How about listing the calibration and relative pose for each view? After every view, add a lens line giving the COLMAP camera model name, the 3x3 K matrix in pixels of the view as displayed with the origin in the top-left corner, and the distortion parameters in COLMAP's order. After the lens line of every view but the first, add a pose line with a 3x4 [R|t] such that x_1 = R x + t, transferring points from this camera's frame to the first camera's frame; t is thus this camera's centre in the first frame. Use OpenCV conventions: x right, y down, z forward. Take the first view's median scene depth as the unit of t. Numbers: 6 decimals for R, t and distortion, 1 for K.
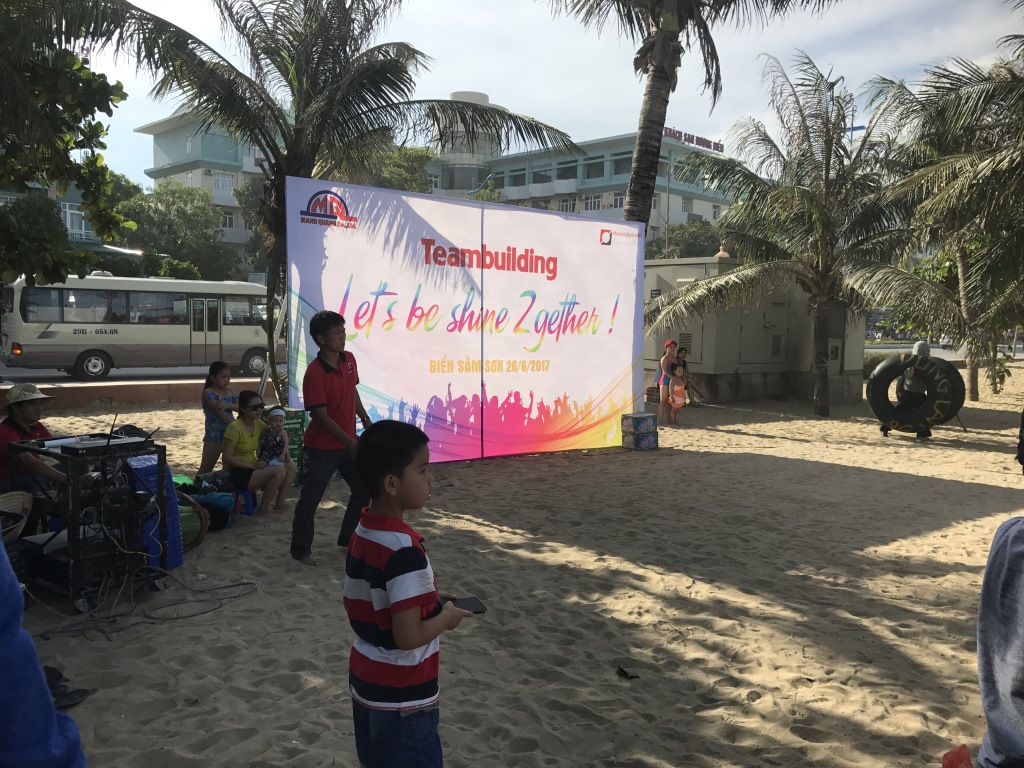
lens RADIAL K [[812.2, 0, 512.2], [0, 812.2, 418.1], [0, 0, 1]] dist [-0.056457, -0.000754]
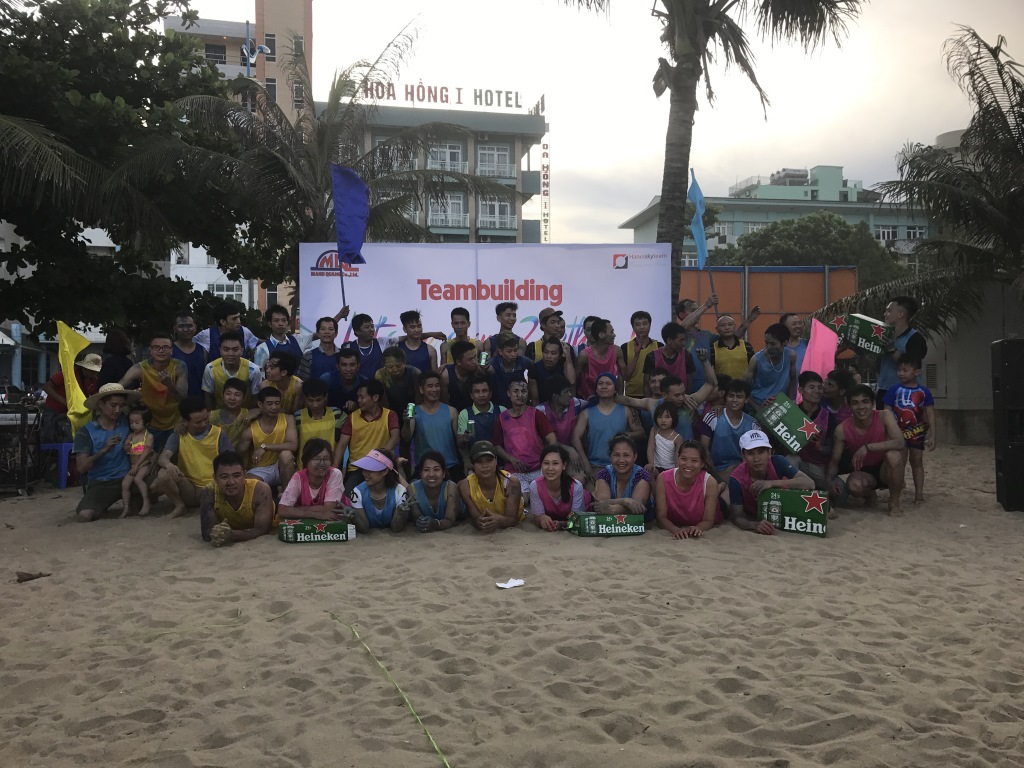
lens RADIAL K [[793.8, 0, 511.1], [0, 793.8, 384.4], [0, 0, 1]] dist [-0.003875, -0.004292]
pose [[0.817229, -0.031143, -0.575470, 0.642326], [-0.037525, 0.993545, -0.107057, 0.054398], [0.575090, 0.109084, 0.810785, 0.117969]]
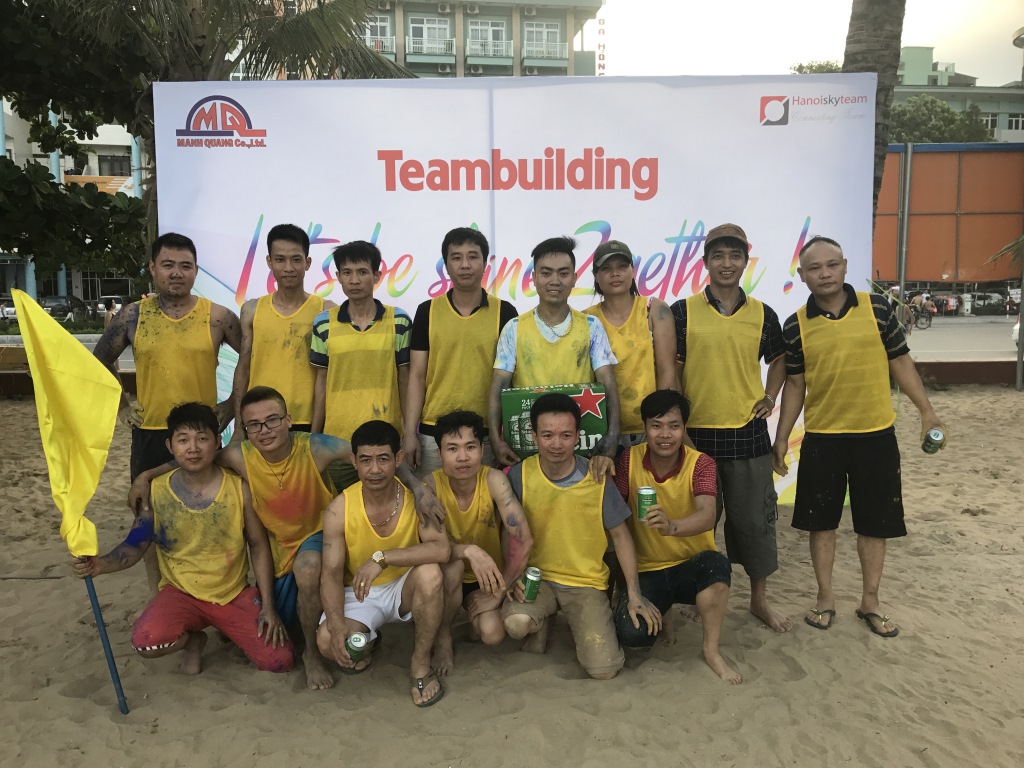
lens RADIAL K [[820.8, 0, 510.6], [0, 820.8, 386.9], [0, 0, 1]] dist [-0.010985, 0.005908]
pose [[0.780731, 0.040717, -0.623540, 0.353617], [-0.043339, 0.999000, 0.010969, -0.044977], [0.623363, 0.018460, 0.781715, 0.526563]]
